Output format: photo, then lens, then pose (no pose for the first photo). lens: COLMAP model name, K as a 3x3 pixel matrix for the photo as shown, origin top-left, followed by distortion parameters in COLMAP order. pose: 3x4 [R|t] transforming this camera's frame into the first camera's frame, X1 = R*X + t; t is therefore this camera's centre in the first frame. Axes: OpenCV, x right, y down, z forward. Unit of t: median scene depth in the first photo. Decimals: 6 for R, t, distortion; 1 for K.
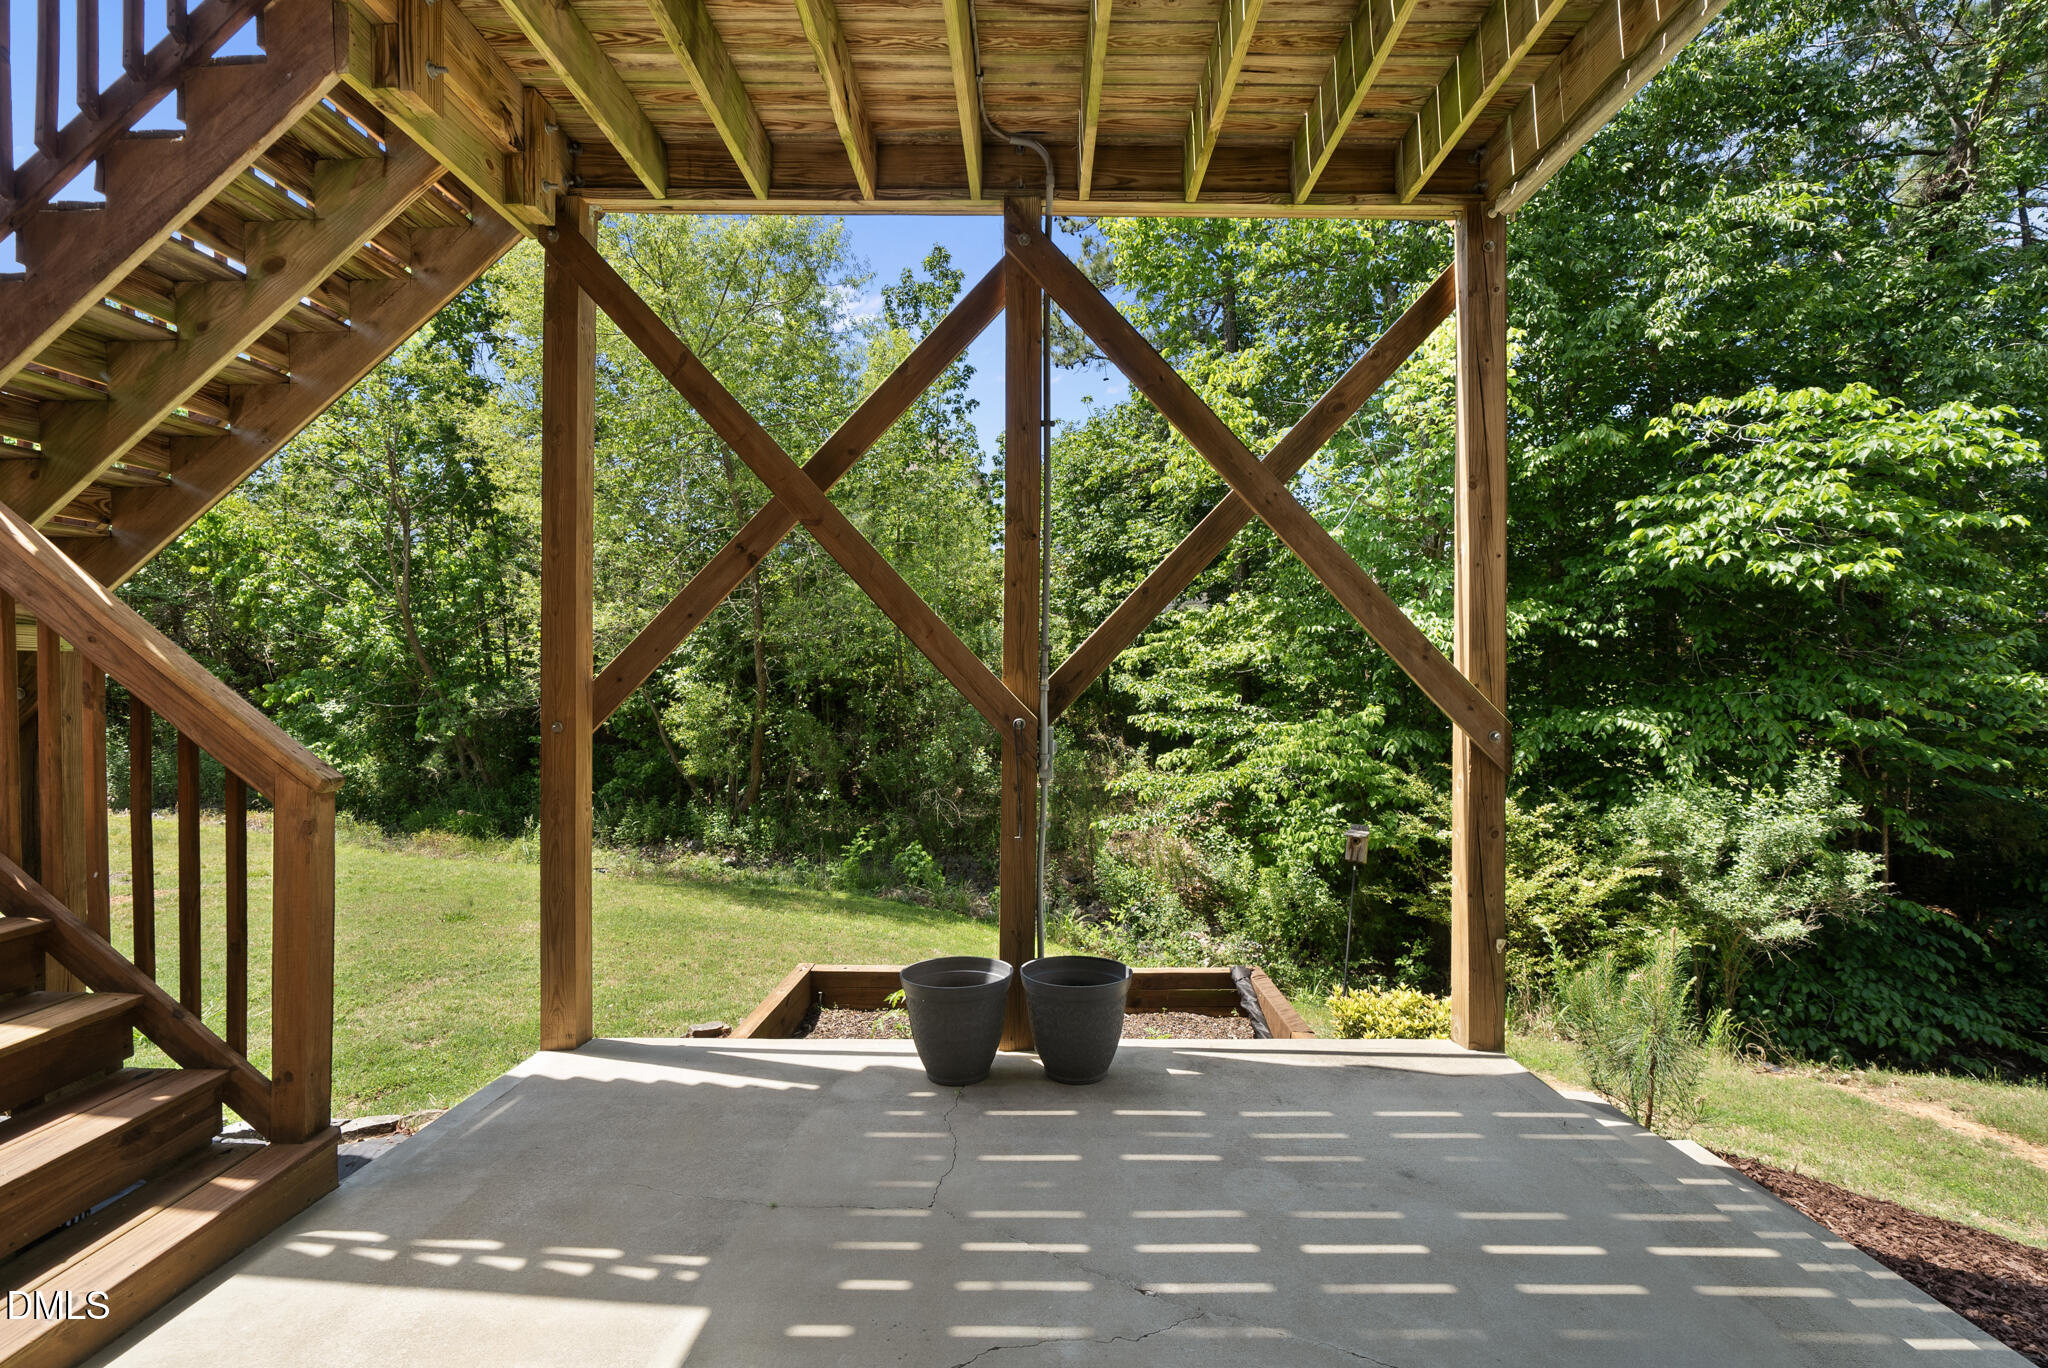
lens RADIAL K [[893.8, 0, 1025.1], [0, 893.8, 682.4], [0, 0, 1]] dist [-0.002444, 0.000431]
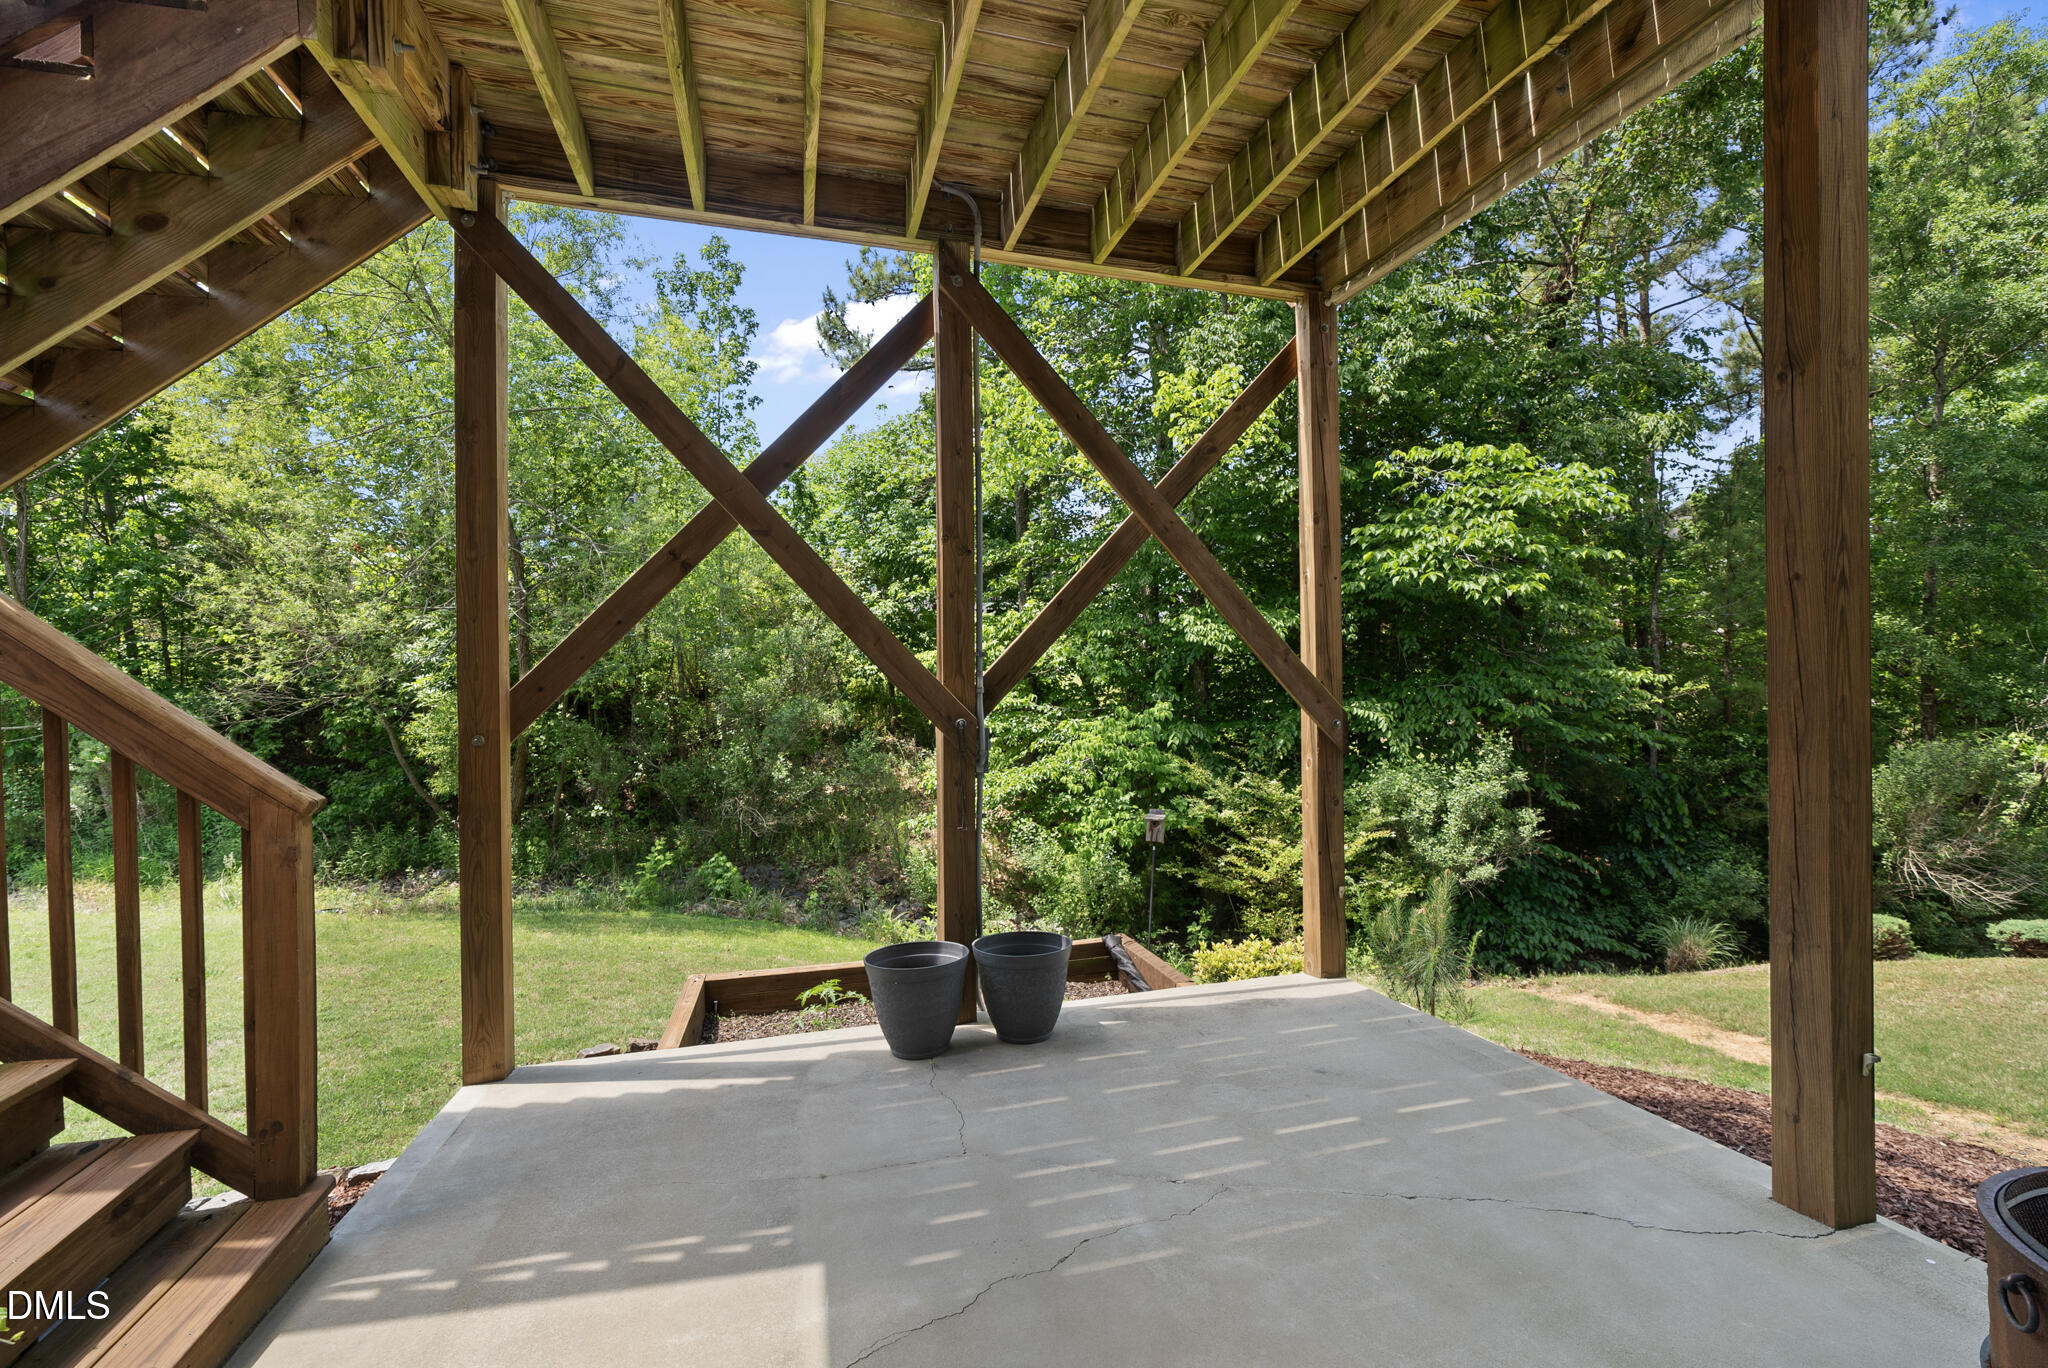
lens RADIAL K [[893.8, 0, 1031.3], [0, 893.8, 681.3], [0, 0, 1]] dist [-0.002444, 0.000431]
pose [[0.958915, -0.013418, 0.283375, -0.153255], [0.014442, 0.999895, -0.001522, -0.001726], [-0.283325, 0.005552, 0.959008, -0.047125]]
